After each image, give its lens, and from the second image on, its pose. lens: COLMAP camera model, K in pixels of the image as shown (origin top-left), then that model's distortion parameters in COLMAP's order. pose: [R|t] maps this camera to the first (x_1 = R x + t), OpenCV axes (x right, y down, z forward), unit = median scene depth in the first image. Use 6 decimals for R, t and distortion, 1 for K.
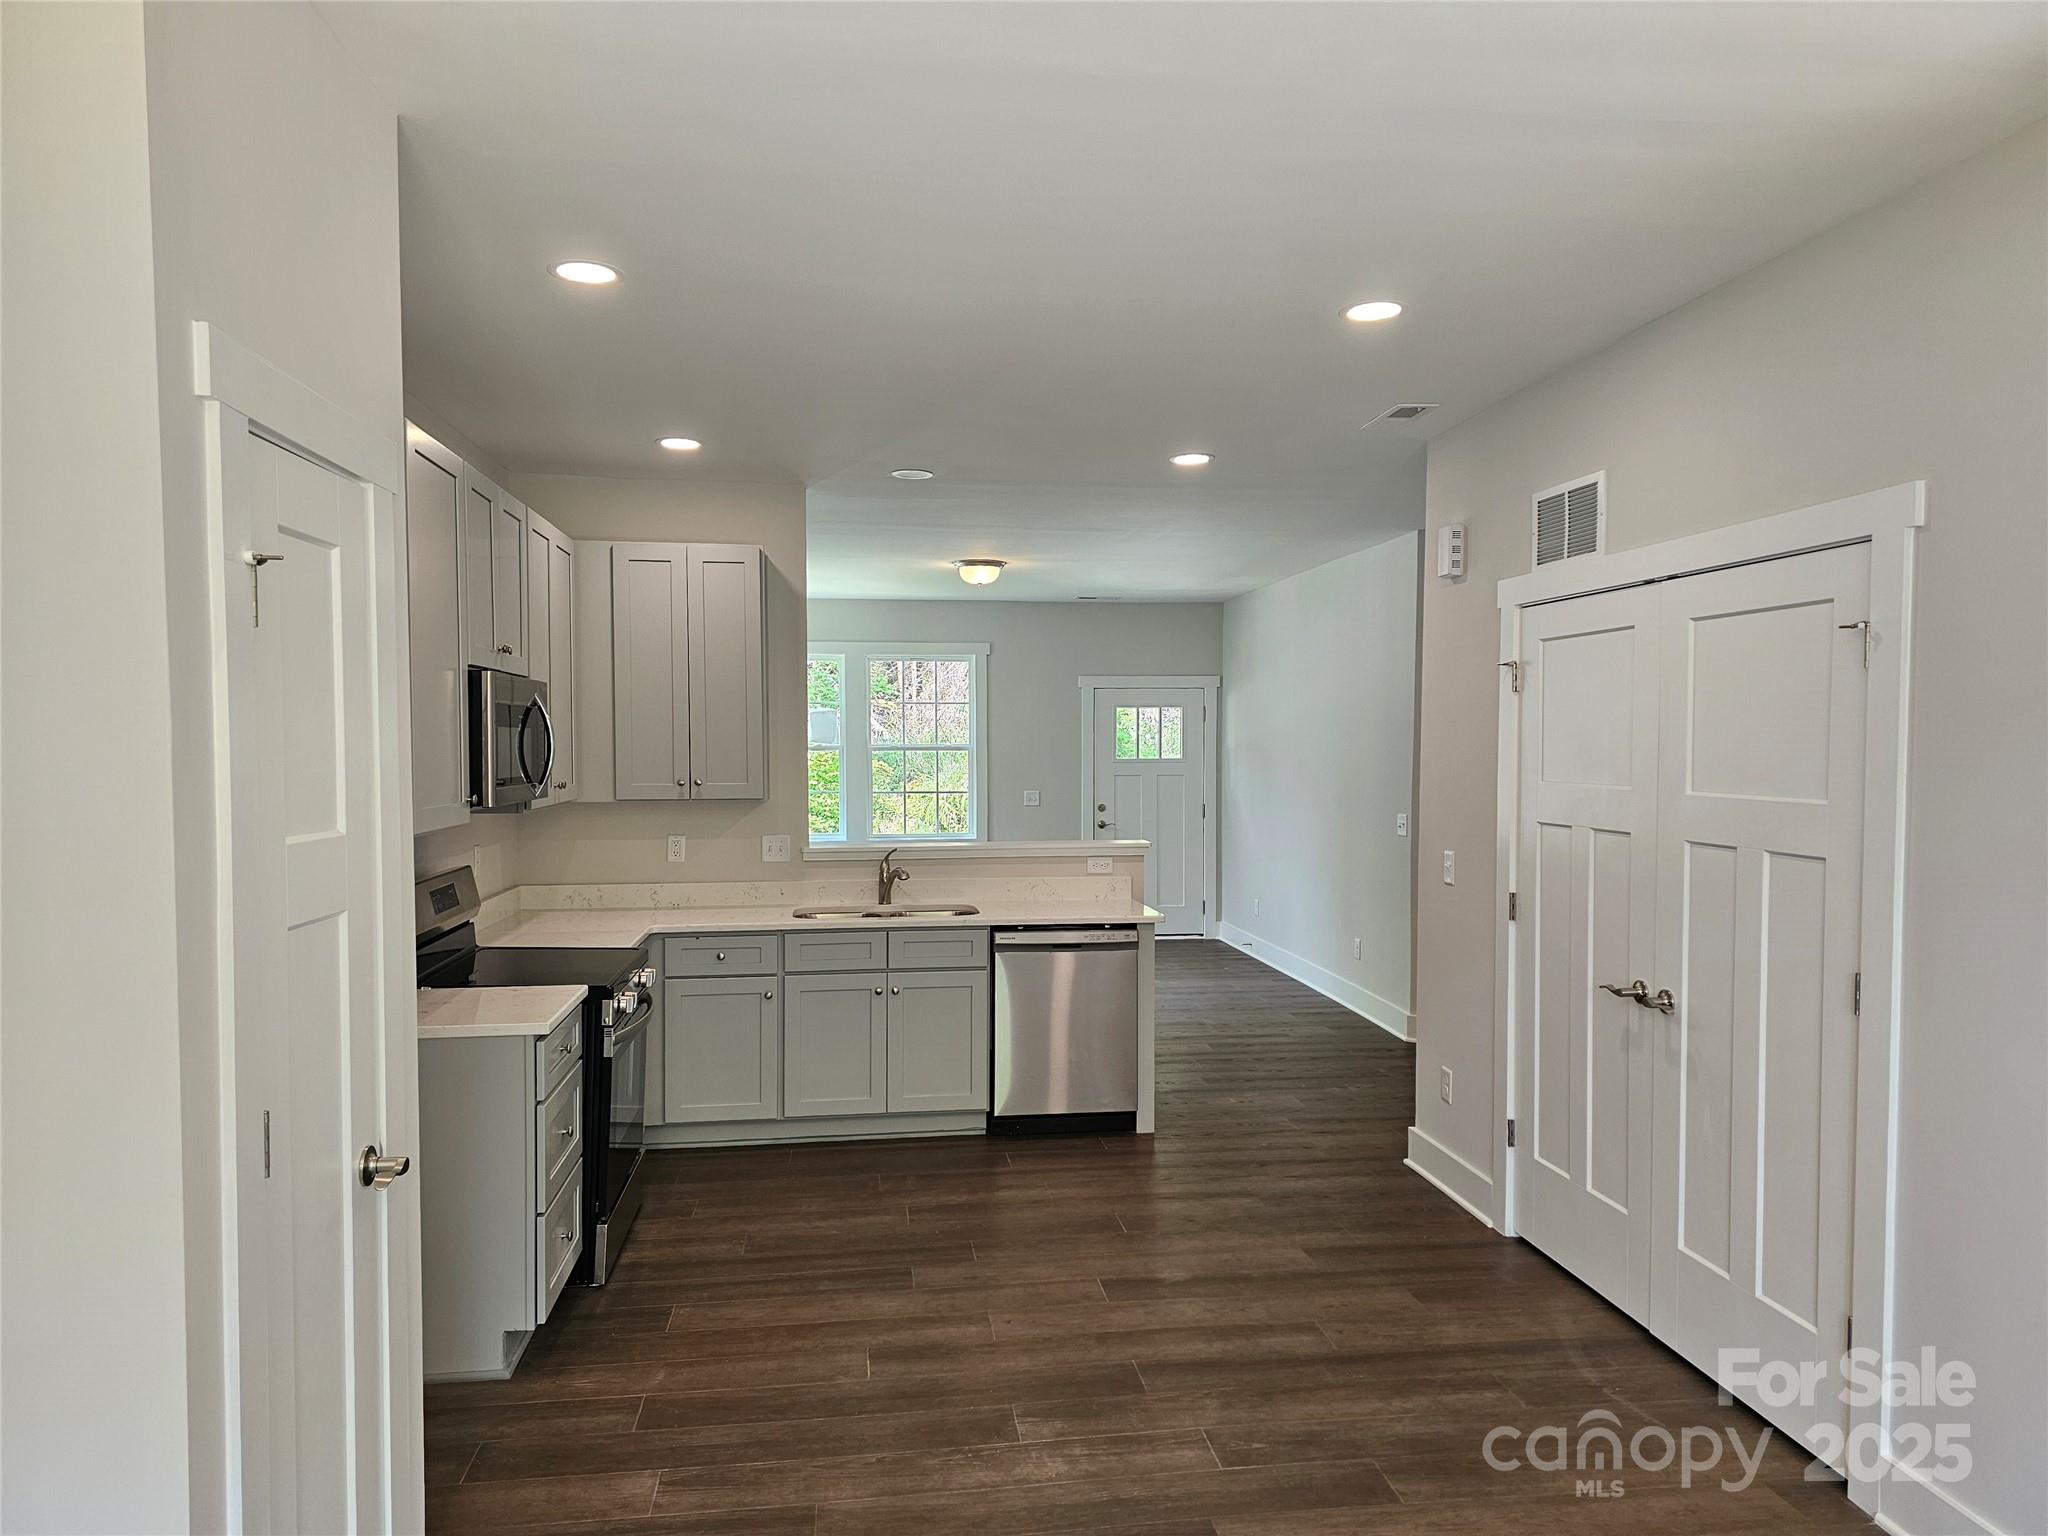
lens RADIAL K [[1371.8, 0, 1023.9], [0, 1371.8, 767.2], [0, 0, 1]] dist [0.045409, -0.017494]
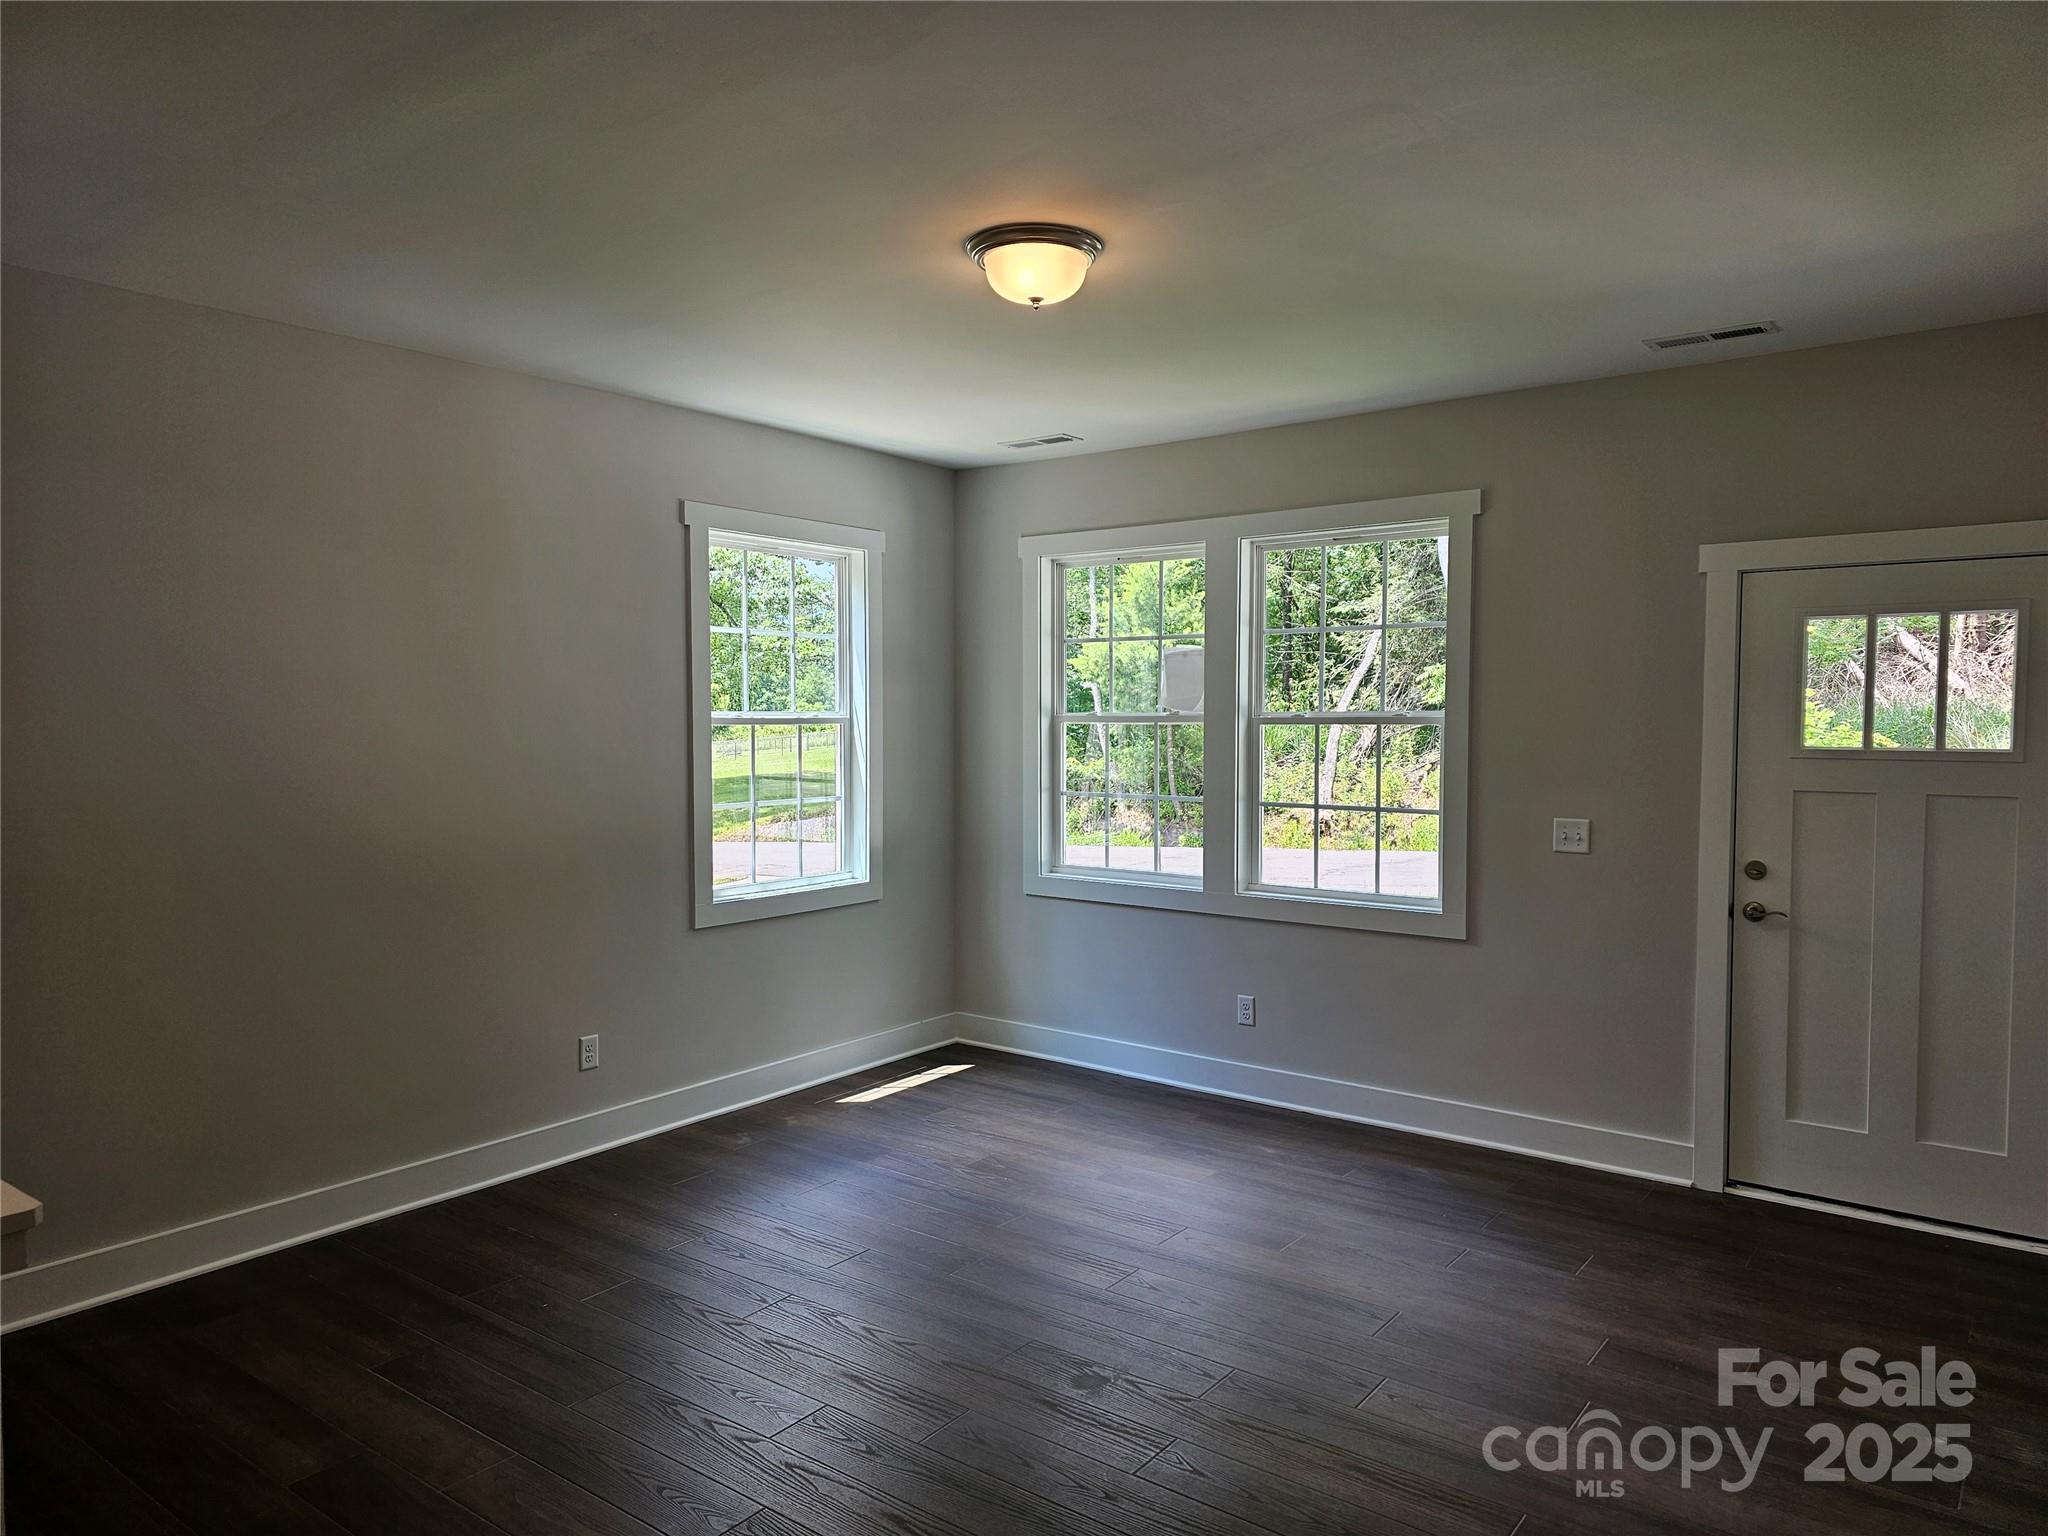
lens RADIAL K [[1371.8, 0, 1022.9], [0, 1371.8, 774.5], [0, 0, 1]] dist [0.045409, -0.017494]
pose [[0.710010, 0.030985, -0.703509, 0.217312], [-0.007179, 0.999298, 0.036768, -0.013543], [0.704155, -0.021055, 0.709734, 0.644206]]
